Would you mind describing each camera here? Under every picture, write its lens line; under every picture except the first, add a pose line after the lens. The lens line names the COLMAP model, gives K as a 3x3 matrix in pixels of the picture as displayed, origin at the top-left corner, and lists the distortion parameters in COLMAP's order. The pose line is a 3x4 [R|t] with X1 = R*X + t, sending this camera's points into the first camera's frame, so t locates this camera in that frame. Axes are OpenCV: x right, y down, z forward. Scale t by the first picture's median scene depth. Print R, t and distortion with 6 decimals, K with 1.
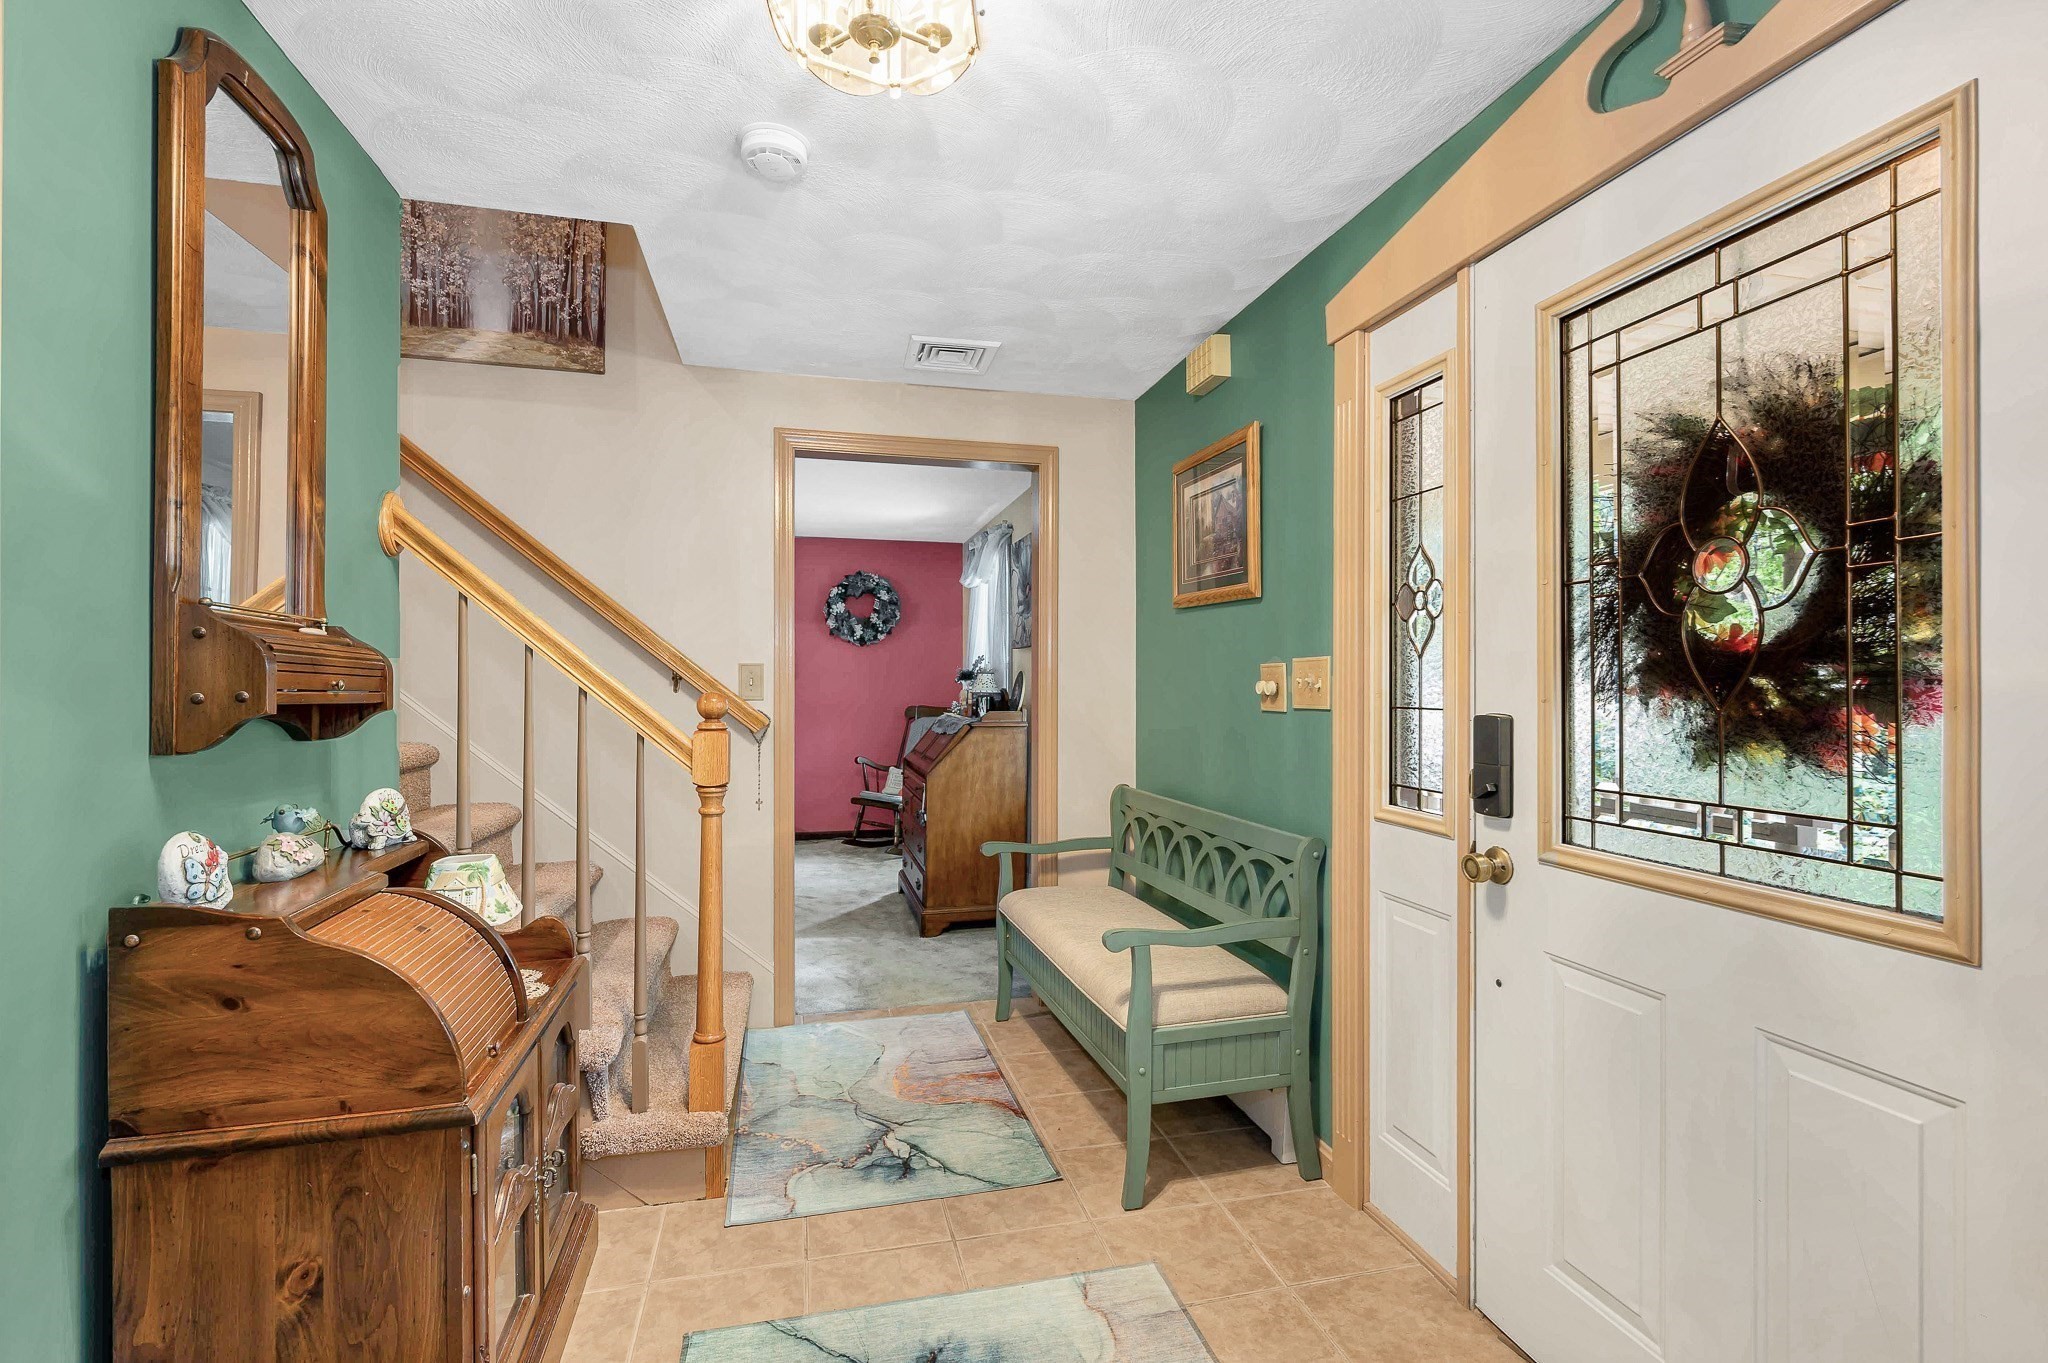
lens RADIAL K [[939.6, 0, 1024.0], [0, 939.6, 681.5], [0, 0, 1]] dist [-0.001466, -0.000431]
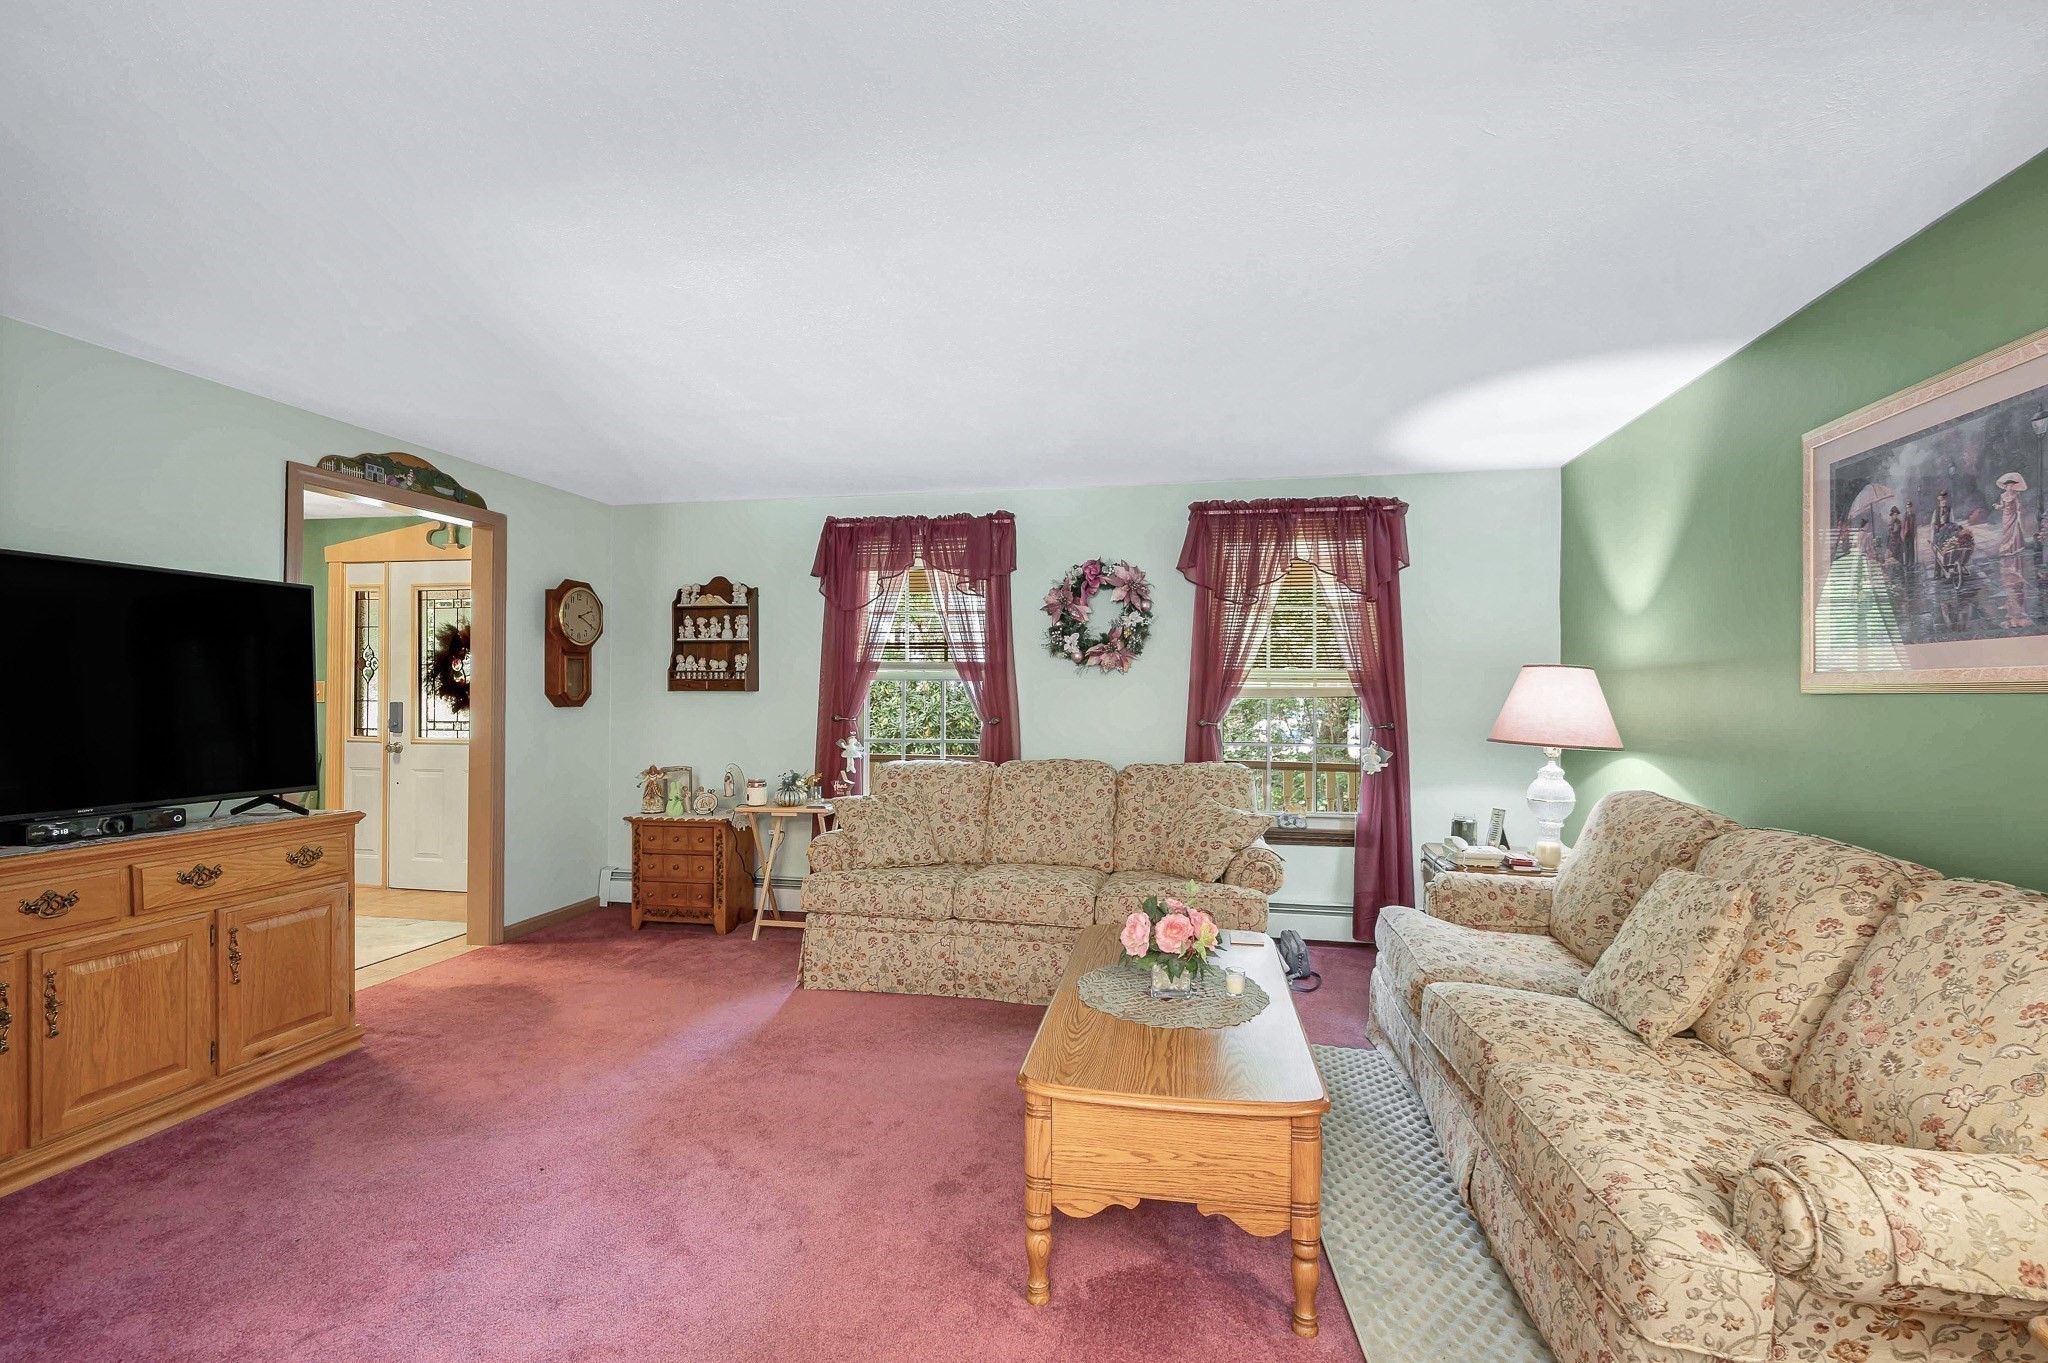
lens RADIAL K [[882.8, 0, 1008.9], [0, 882.8, 686.3], [0, 0, 1]] dist [-0.000458, -0.000040]
pose [[0.431248, 0.005347, 0.902218, -1.394760], [-0.003614, 0.999985, -0.004198, -0.014312], [-0.902226, -0.001450, 0.431261, -2.321058]]
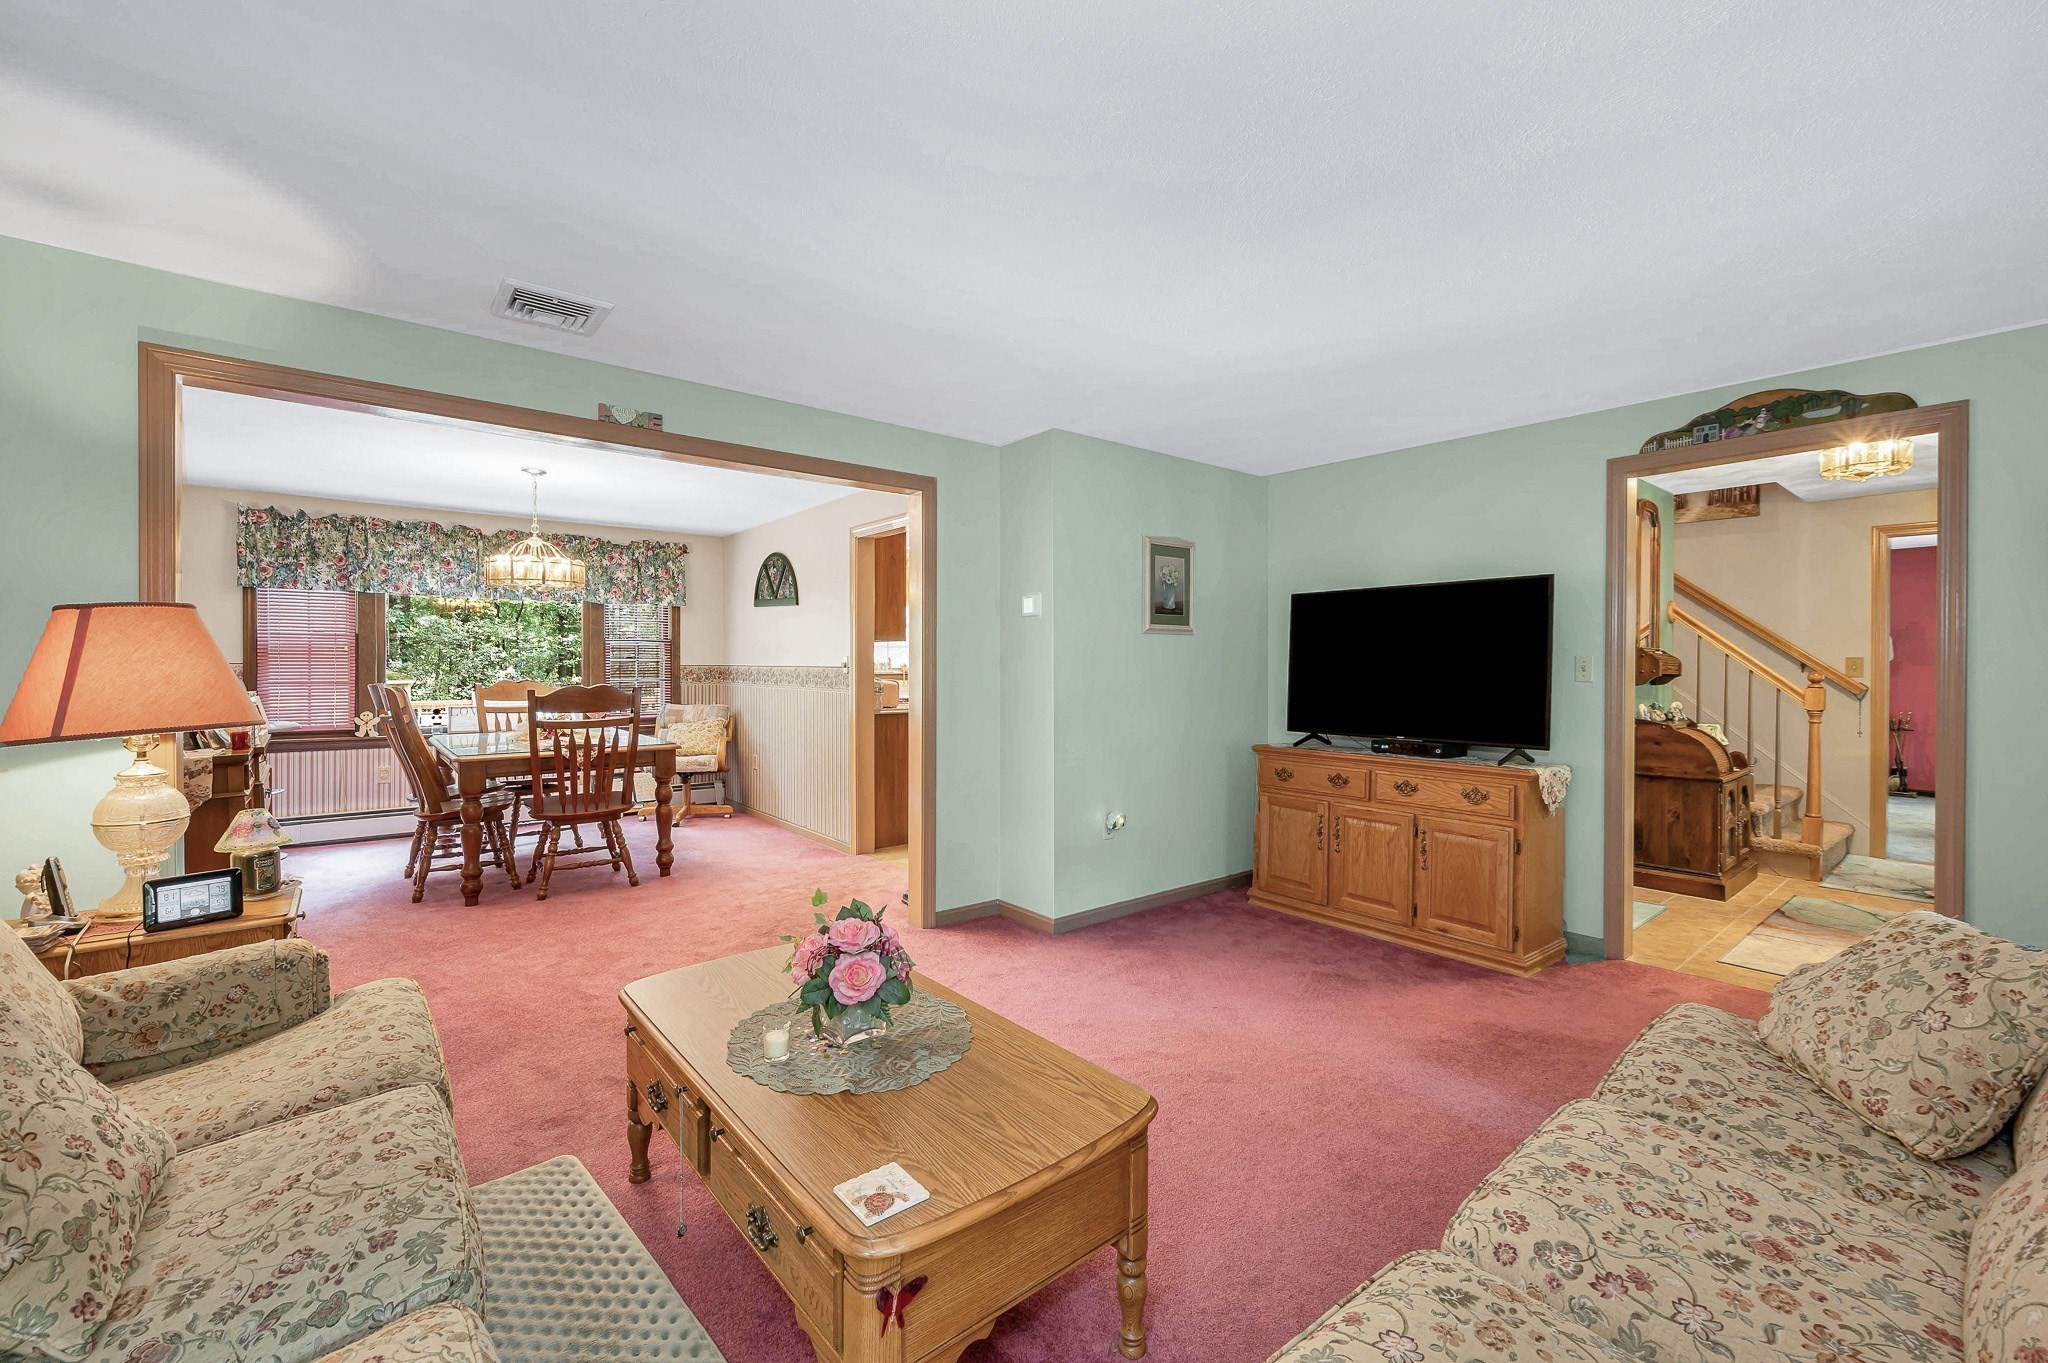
lens RADIAL K [[844.9, 0, 1032.7], [0, 844.9, 669.5], [0, 0, 1]] dist [-0.000356, -0.000020]
pose [[0.434268, 0.003116, -0.900778, 0.953344], [0.000397, 0.999993, 0.003651, -0.004228], [0.900783, -0.001943, 0.434264, -2.232035]]
